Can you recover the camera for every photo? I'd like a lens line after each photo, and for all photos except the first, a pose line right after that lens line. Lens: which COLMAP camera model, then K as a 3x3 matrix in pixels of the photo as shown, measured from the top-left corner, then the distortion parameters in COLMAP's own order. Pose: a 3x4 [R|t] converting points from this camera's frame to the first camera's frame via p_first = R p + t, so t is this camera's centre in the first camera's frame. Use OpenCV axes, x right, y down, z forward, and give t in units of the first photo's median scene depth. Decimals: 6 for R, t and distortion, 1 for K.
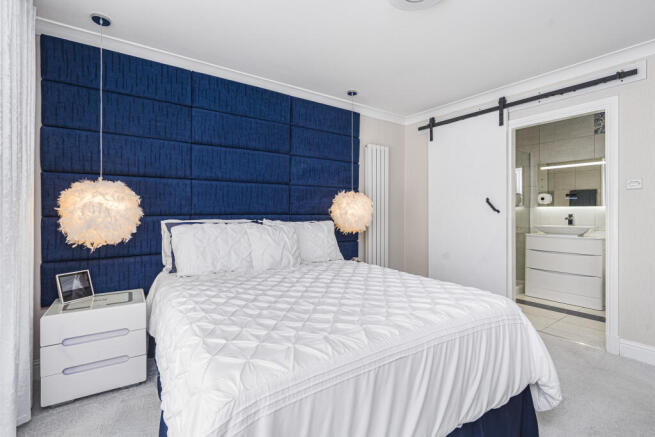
lens RADIAL K [[317.3, 0, 327.9], [0, 317.3, 215.4], [0, 0, 1]] dist [-0.000889, -0.000320]
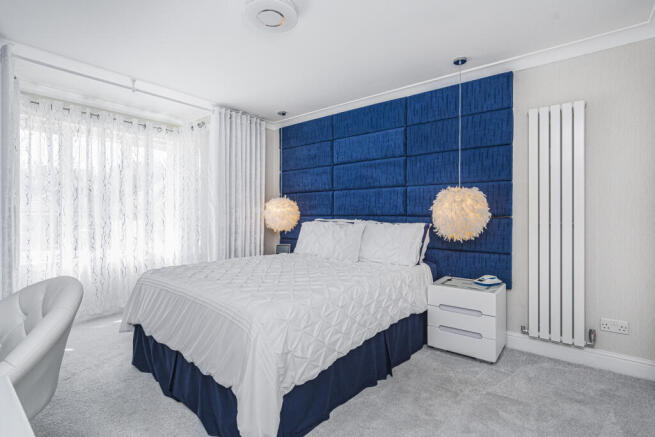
lens RADIAL K [[280.4, 0, 327.5], [0, 280.4, 218.5], [0, 0, 1]] dist [-0.001371, -0.000133]
pose [[0.326257, 0.010672, -0.945221, 0.560037], [0.000580, 0.999934, 0.011489, -0.004268], [0.945281, -0.004297, 0.326229, 0.416374]]
